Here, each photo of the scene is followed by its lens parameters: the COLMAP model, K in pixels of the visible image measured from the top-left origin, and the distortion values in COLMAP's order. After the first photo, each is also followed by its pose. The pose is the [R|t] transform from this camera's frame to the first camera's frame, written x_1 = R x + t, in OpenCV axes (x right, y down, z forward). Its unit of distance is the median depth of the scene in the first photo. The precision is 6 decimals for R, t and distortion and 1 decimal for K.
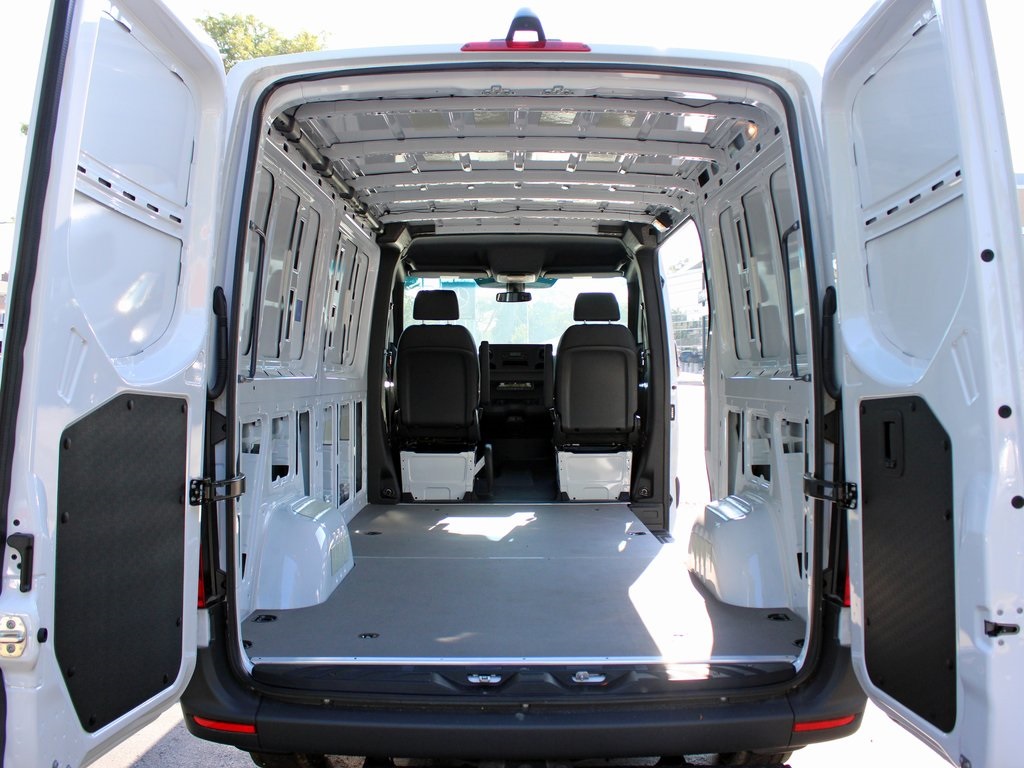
lens RADIAL K [[948.6, 0, 512.0], [0, 948.6, 384.0], [0, 0, 1]] dist [-0.177027, 0.154641]
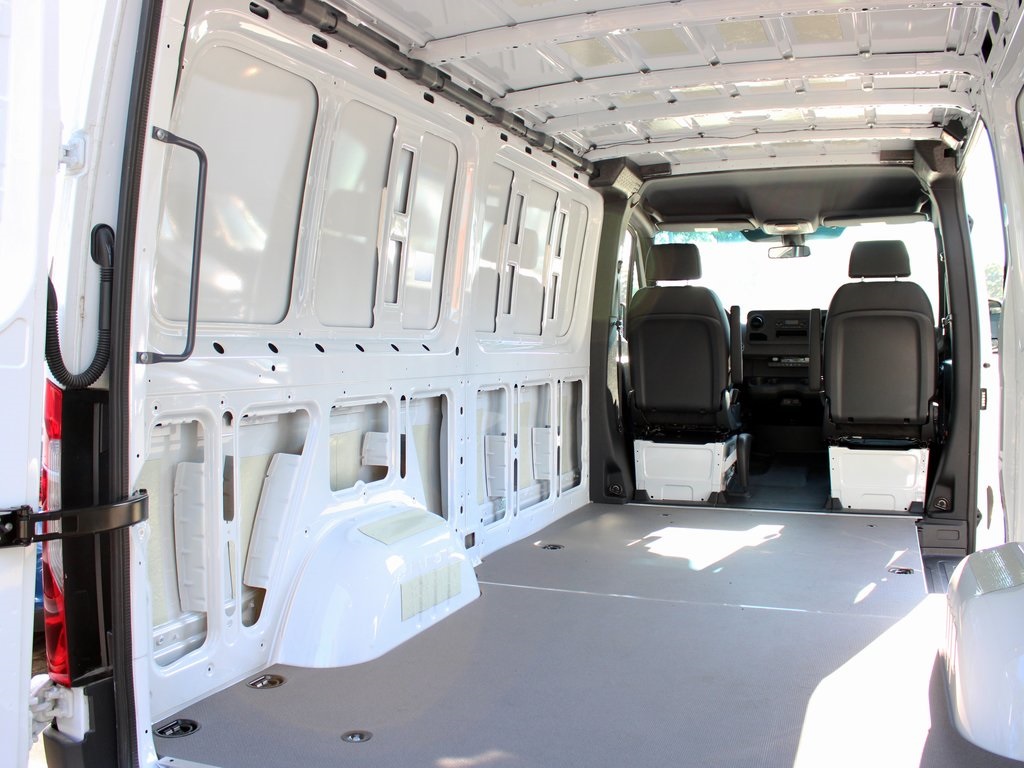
lens RADIAL K [[948.6, 0, 512.0], [0, 948.6, 384.0], [0, 0, 1]] dist [-0.177027, 0.154641]
pose [[0.928995, 0.011553, -0.369912, 0.091051], [-0.000405, 0.999544, 0.030202, -0.003125], [0.370092, -0.027908, 0.928576, 0.196014]]
